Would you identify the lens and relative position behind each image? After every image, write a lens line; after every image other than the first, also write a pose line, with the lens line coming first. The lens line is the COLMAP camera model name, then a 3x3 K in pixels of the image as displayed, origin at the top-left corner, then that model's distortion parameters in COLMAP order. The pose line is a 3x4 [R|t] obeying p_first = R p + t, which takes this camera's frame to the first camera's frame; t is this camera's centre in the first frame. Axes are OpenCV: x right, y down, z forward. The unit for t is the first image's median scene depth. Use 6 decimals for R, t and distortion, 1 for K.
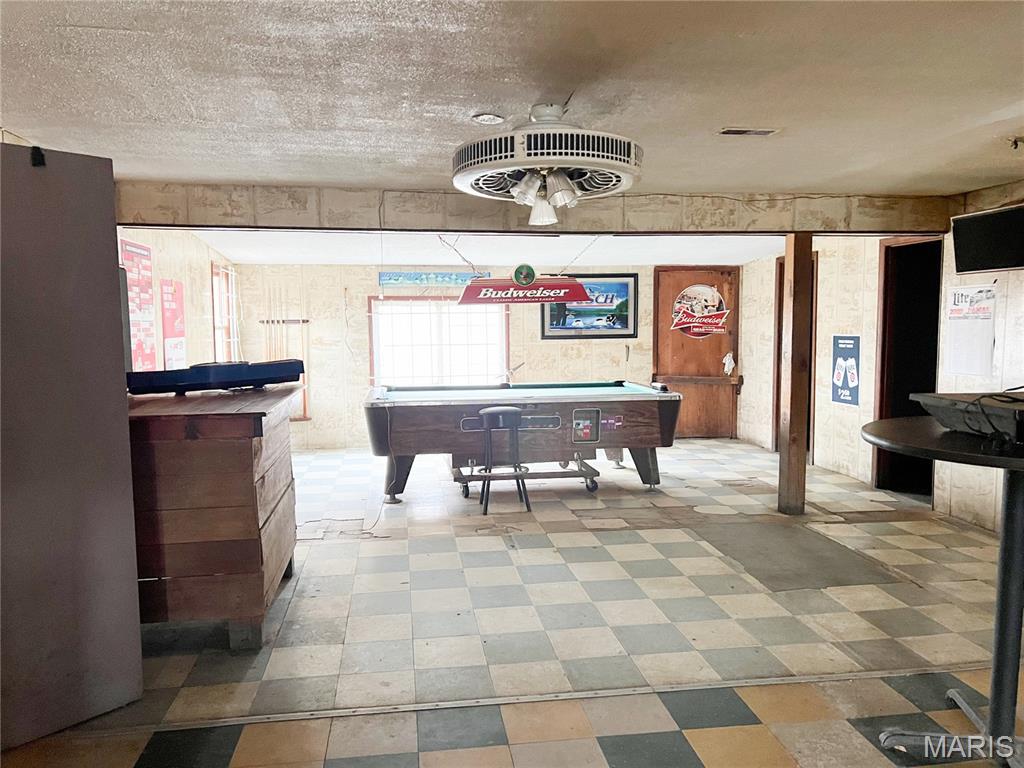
lens RADIAL K [[767.7, 0, 507.2], [0, 767.7, 387.9], [0, 0, 1]] dist [0.064525, -0.070057]
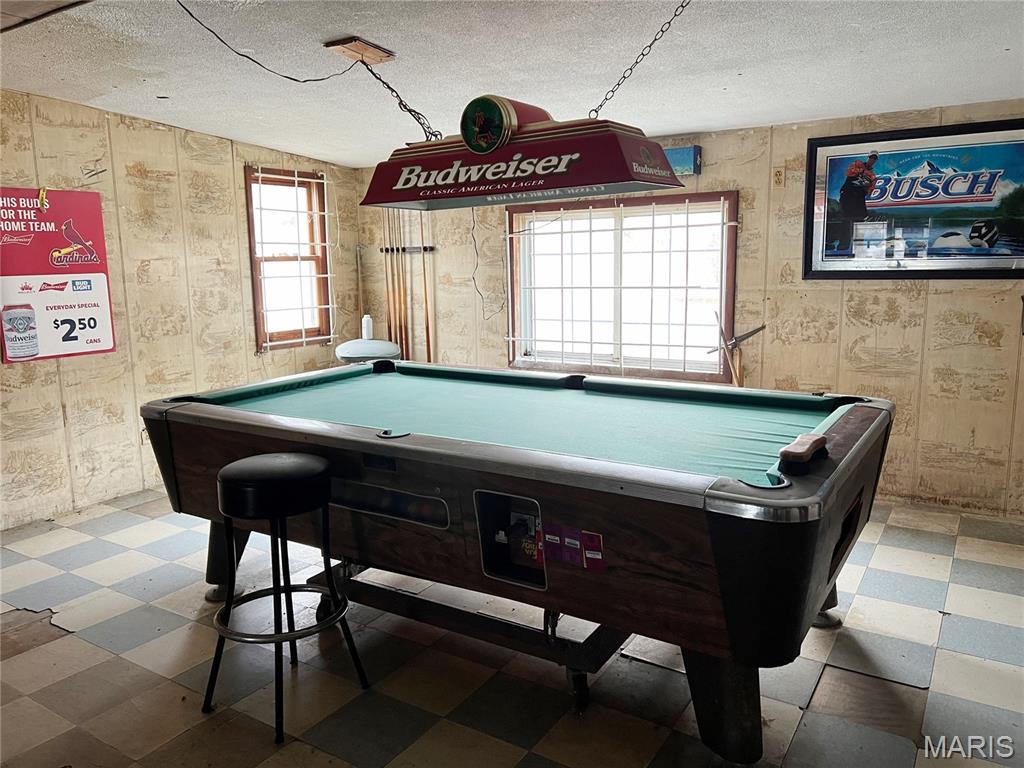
lens RADIAL K [[767.7, 0, 507.2], [0, 767.7, 387.9], [0, 0, 1]] dist [0.064525, -0.070057]
pose [[0.756586, 0.104376, -0.645511, 0.234401], [-0.044484, 0.993107, 0.108442, -0.041988], [0.652380, -0.053331, 0.756013, 0.532344]]
